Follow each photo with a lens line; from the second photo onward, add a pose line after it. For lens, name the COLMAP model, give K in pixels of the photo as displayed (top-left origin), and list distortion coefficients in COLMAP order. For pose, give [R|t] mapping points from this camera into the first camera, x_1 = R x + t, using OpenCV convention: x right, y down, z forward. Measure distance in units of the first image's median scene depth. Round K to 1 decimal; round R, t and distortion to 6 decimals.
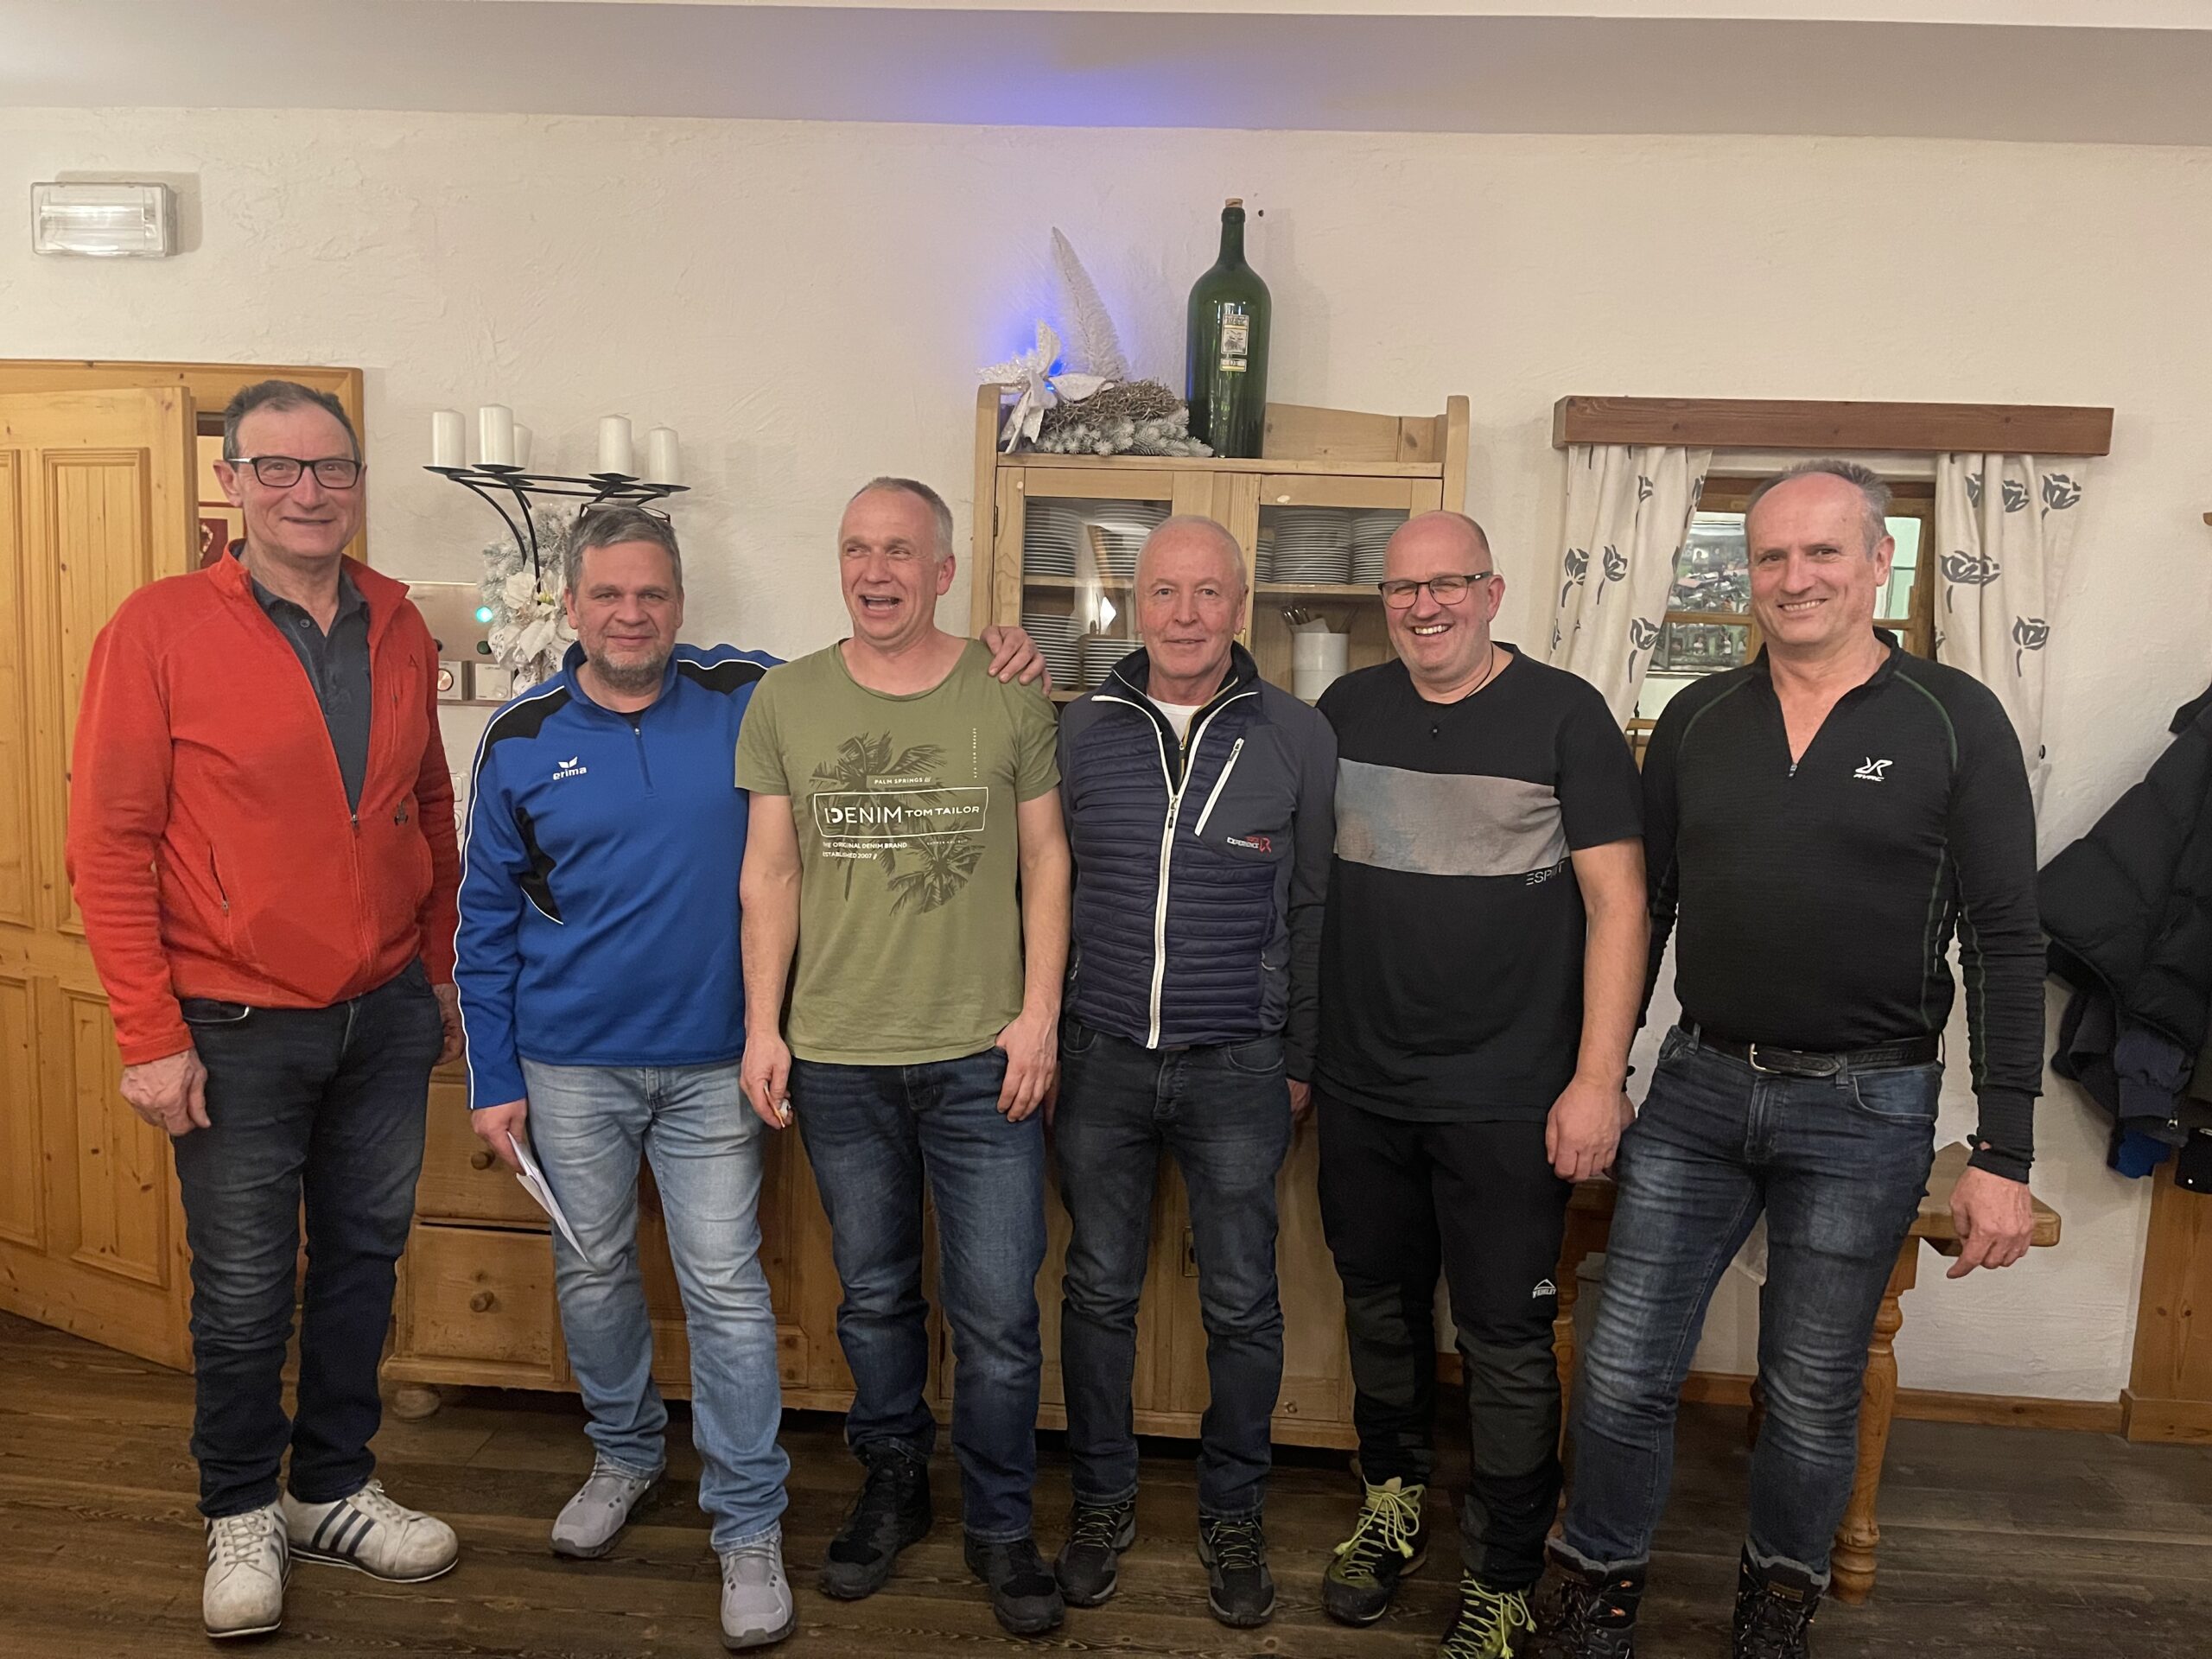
lens RADIAL K [[1719.5, 0, 1088.4], [0, 1719.5, 817.7], [0, 0, 1]] dist [0.063504, -0.101382]
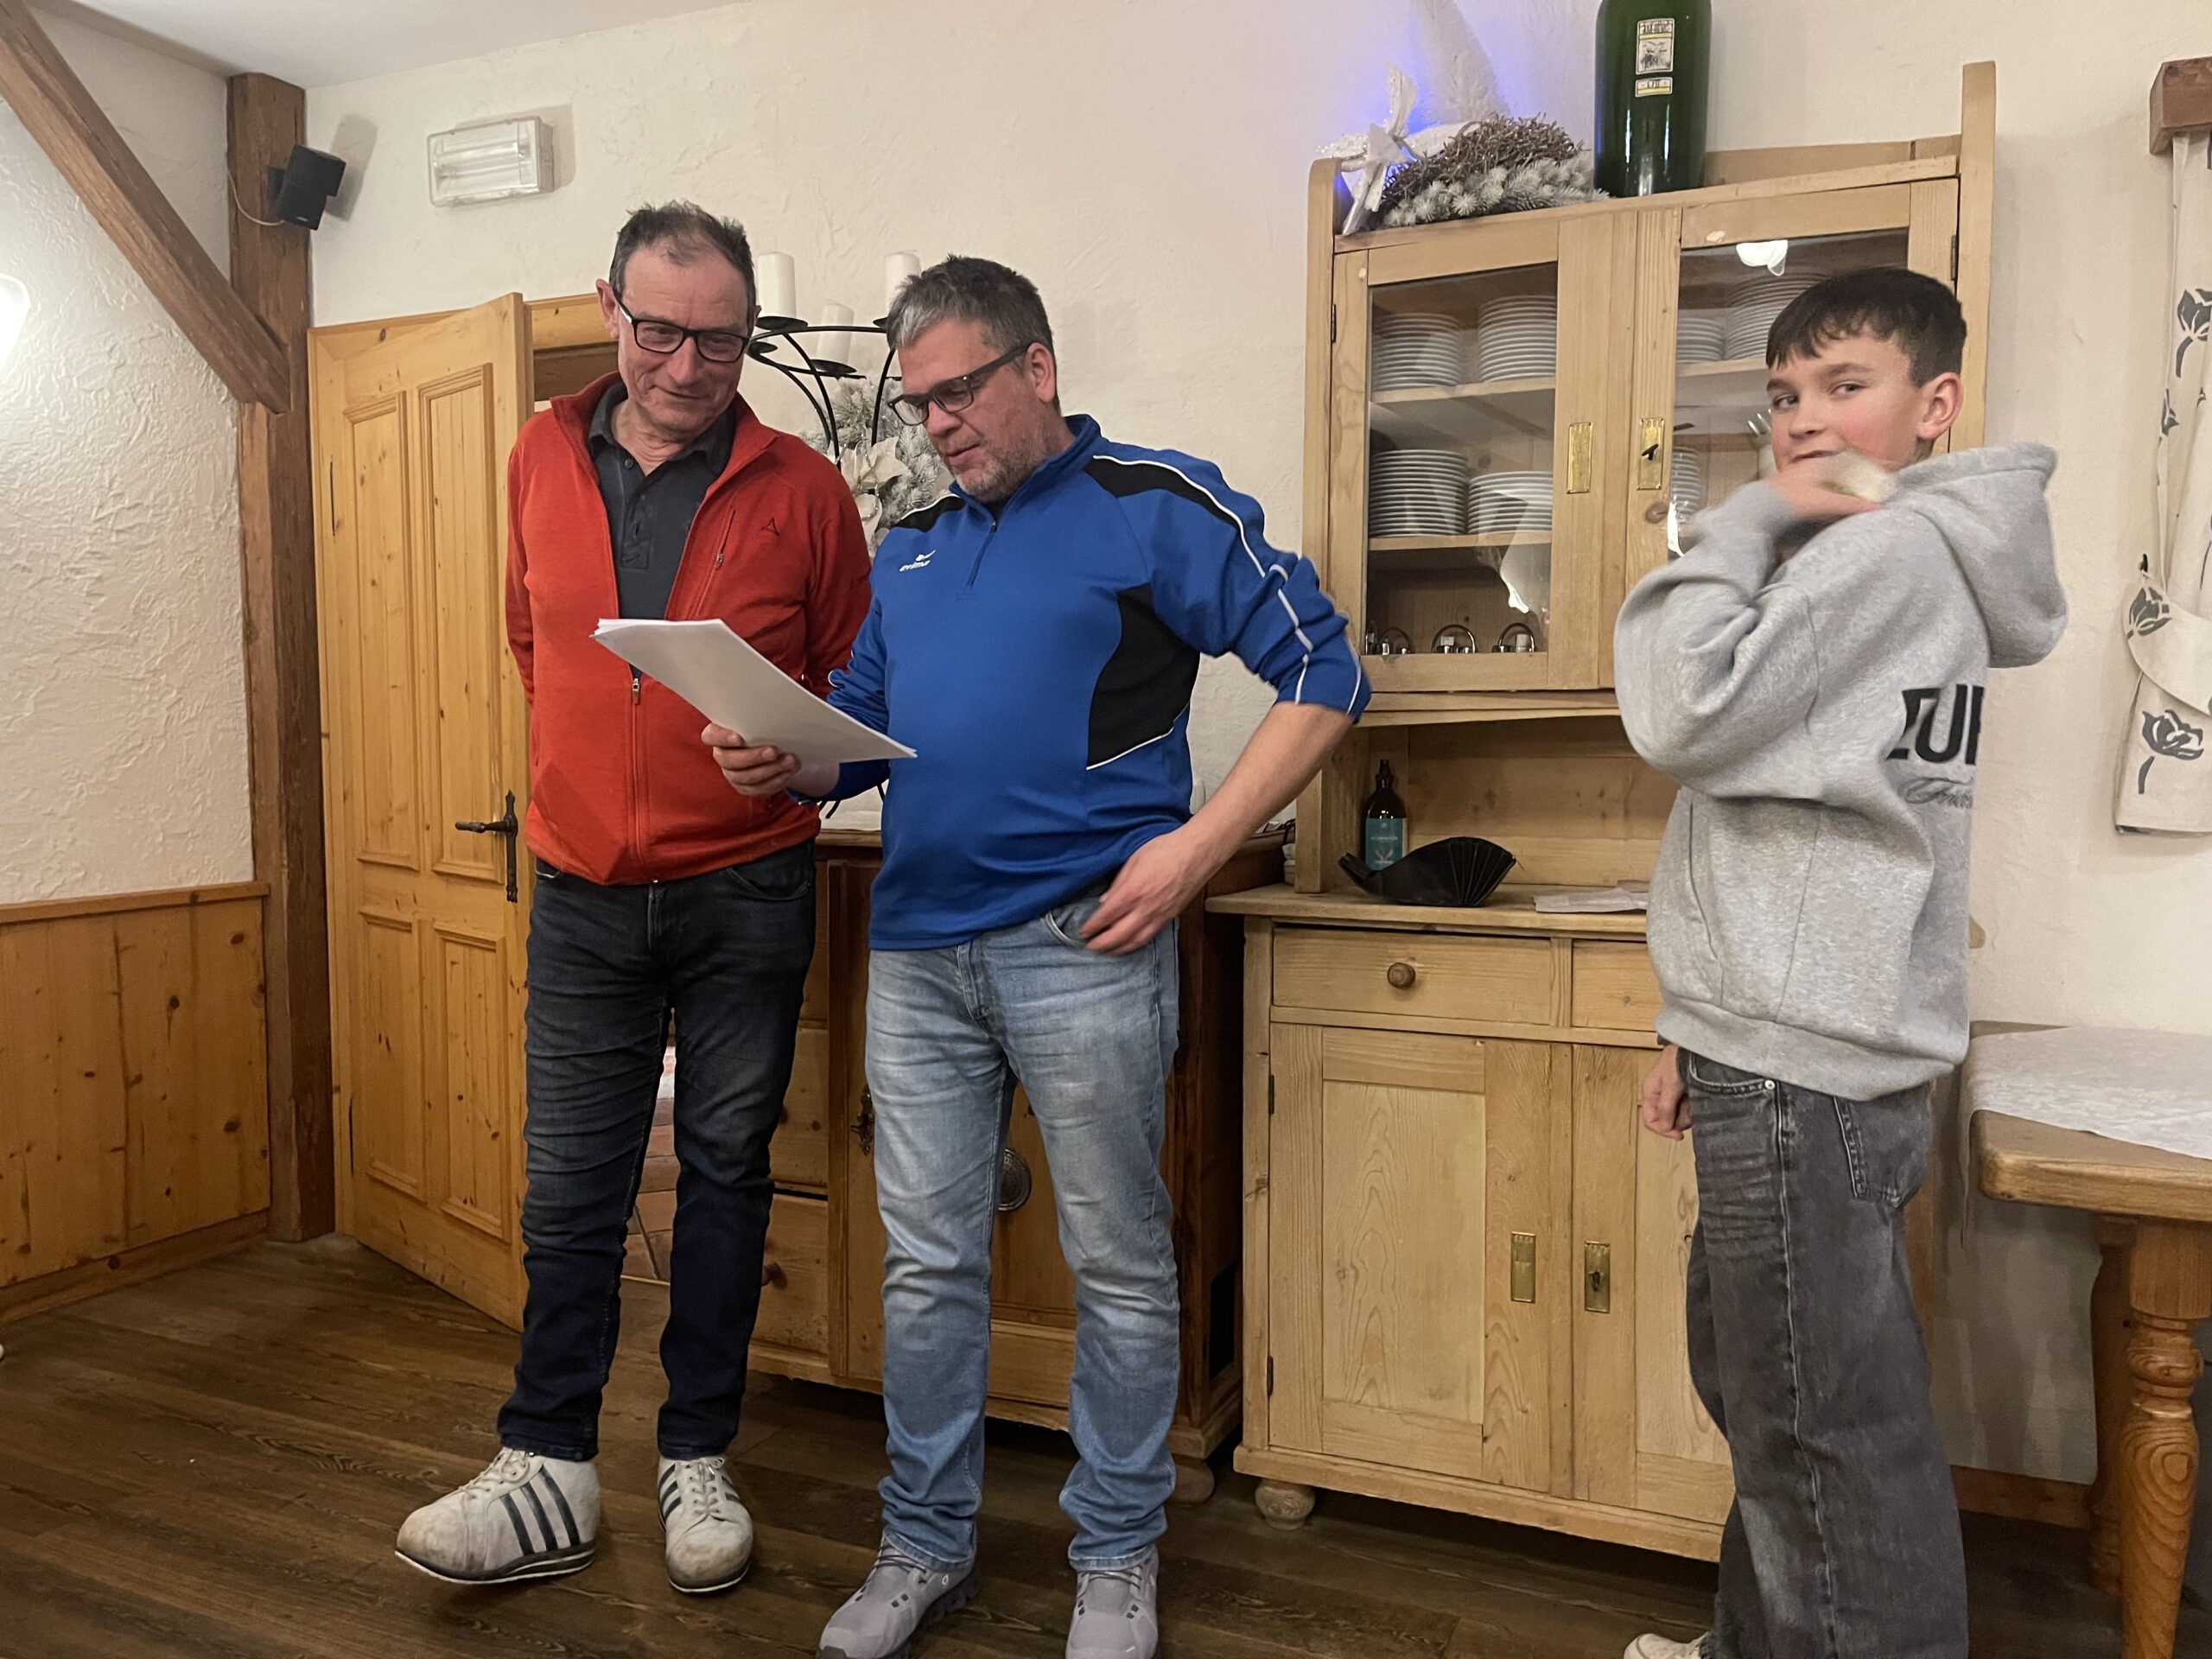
lens RADIAL K [[1719.5, 0, 1100.1], [0, 1719.5, 813.4], [0, 0, 1]] dist [0.063504, -0.101382]
pose [[0.933075, -0.020700, -0.359085, 0.122636], [-0.000597, 0.998252, -0.059098, 0.096025], [0.359680, 0.055358, 0.931432, 0.228527]]
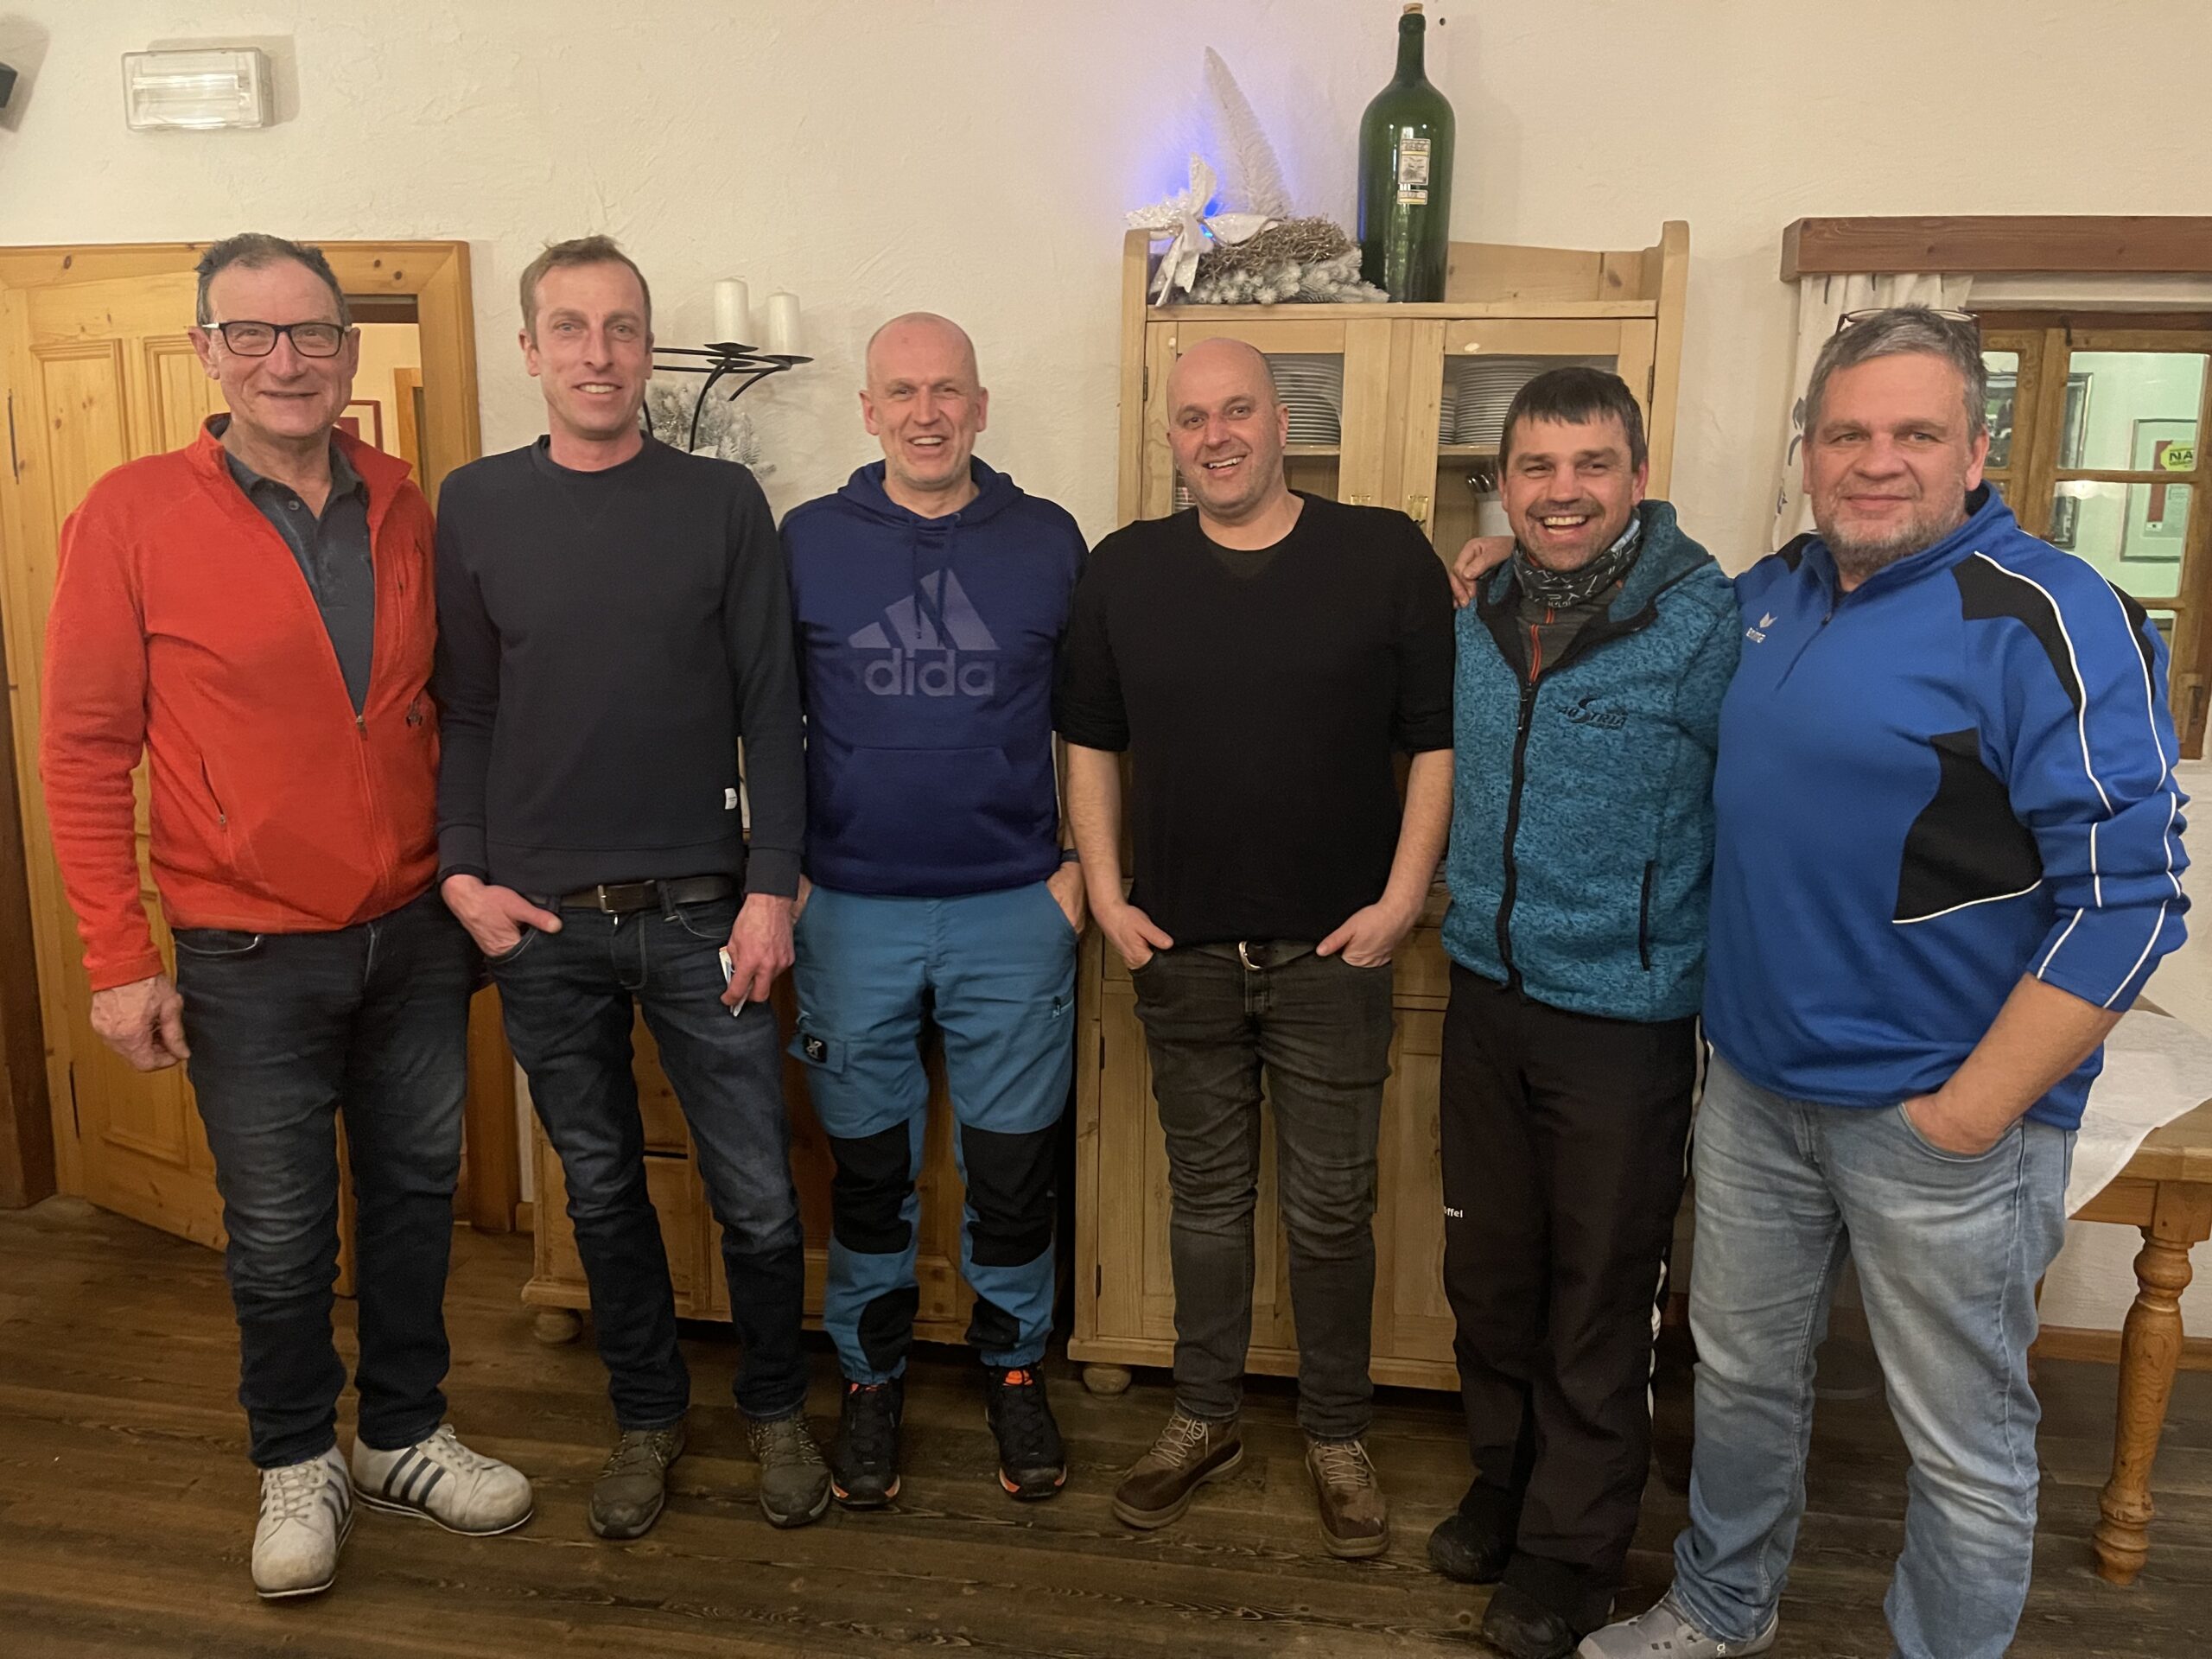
lens RADIAL K [[1719.5, 0, 1078.2], [0, 1719.5, 804.8], [0, 0, 1]] dist [0.063504, -0.101382]
pose [[0.996141, -0.008252, -0.087382, -0.011532], [0.013537, 0.998102, 0.060071, -0.007020], [0.086720, -0.061022, 0.994362, 0.084073]]
